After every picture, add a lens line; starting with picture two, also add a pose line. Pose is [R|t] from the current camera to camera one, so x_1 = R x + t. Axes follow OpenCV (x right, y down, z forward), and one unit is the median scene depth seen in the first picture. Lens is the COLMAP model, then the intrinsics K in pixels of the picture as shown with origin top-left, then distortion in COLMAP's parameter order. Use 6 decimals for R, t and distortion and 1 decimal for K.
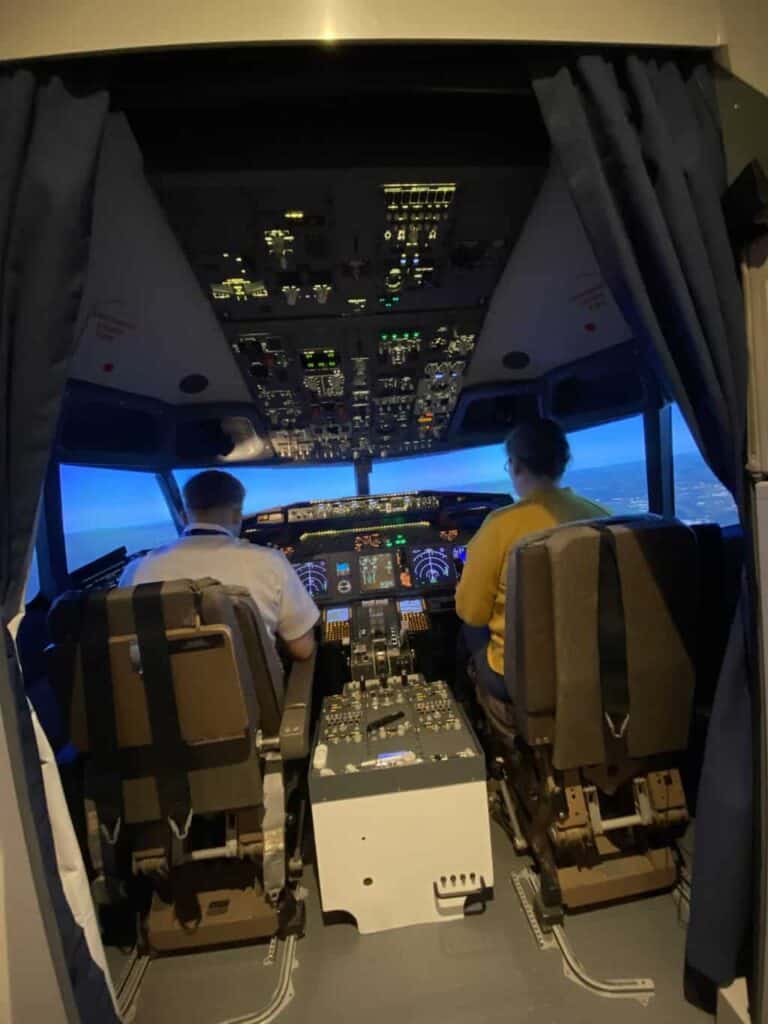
lens RADIAL K [[395.9, 0, 390.6], [0, 395.9, 513.4], [0, 0, 1]] dist [0.013866, -0.000103]
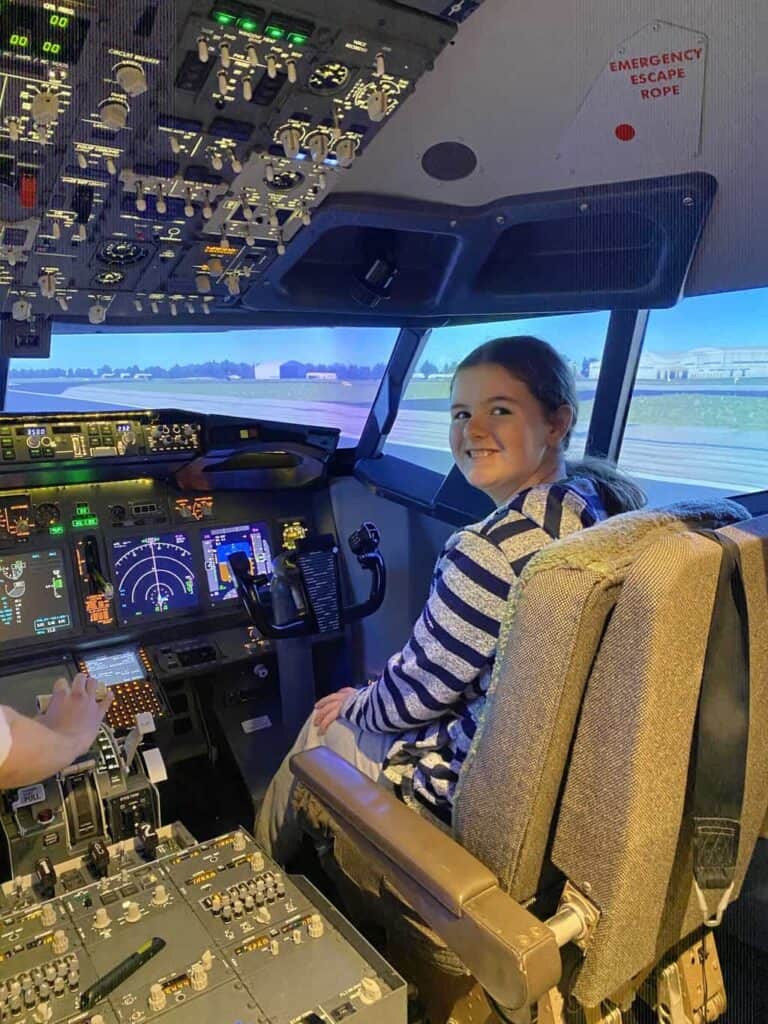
lens RADIAL K [[763.6, 0, 384.0], [0, 763.6, 512.0], [0, 0, 1]] dist [0.048699, -0.058337]
pose [[0.854375, -0.001872, 0.519653, -0.182178], [-0.044321, 0.996087, 0.076458, -0.025166], [-0.517763, -0.088356, 0.850949, 0.170201]]
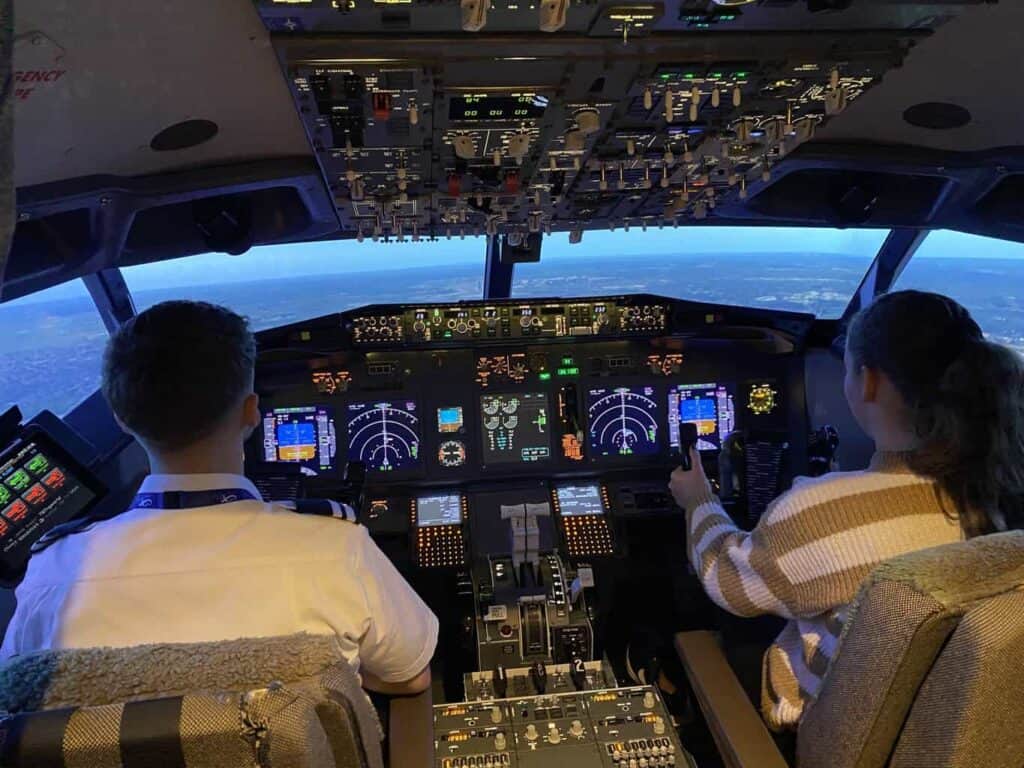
lens RADIAL K [[763.6, 0, 511.6], [0, 763.6, 380.2], [0, 0, 1]] dist [0.048699, -0.058337]
pose [[0.996743, 0.060911, 0.052843, -0.132745], [-0.072796, 0.961572, 0.264728, -0.231356], [-0.034687, -0.267712, 0.962874, 0.107625]]
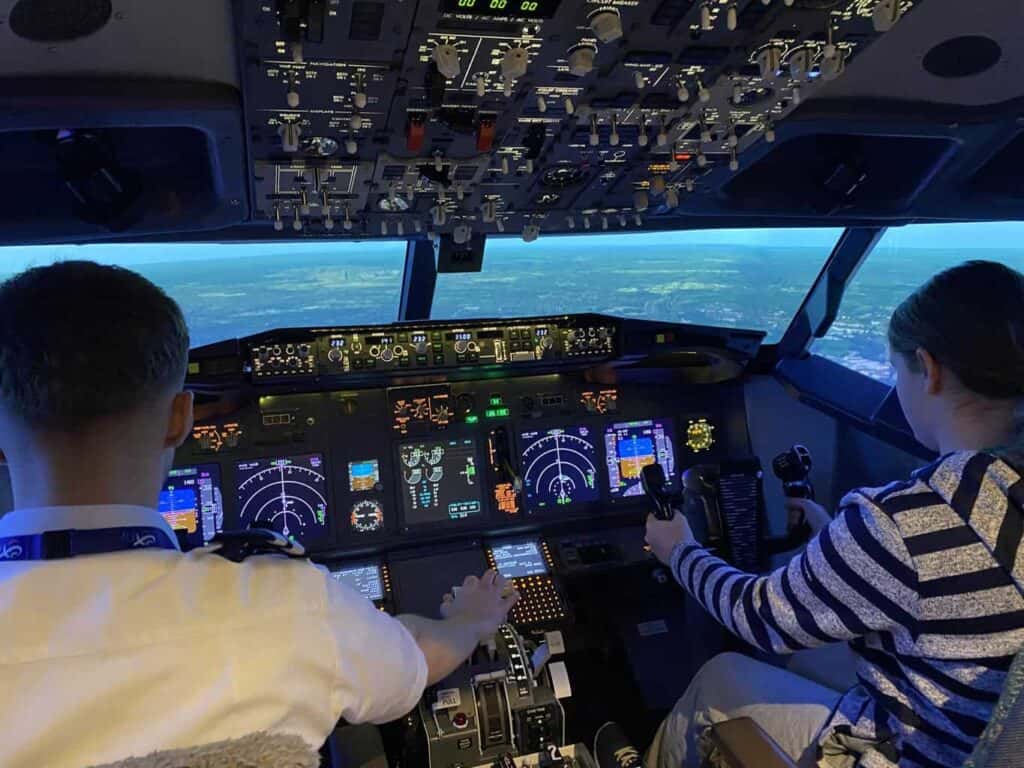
lens RADIAL K [[763.6, 0, 511.6], [0, 763.6, 380.2], [0, 0, 1]] dist [0.048699, -0.058337]
pose [[0.972980, 0.031875, 0.228677, -0.215198], [-0.064733, 0.988362, 0.137661, -0.115279], [-0.221627, -0.148744, 0.963720, 0.252777]]
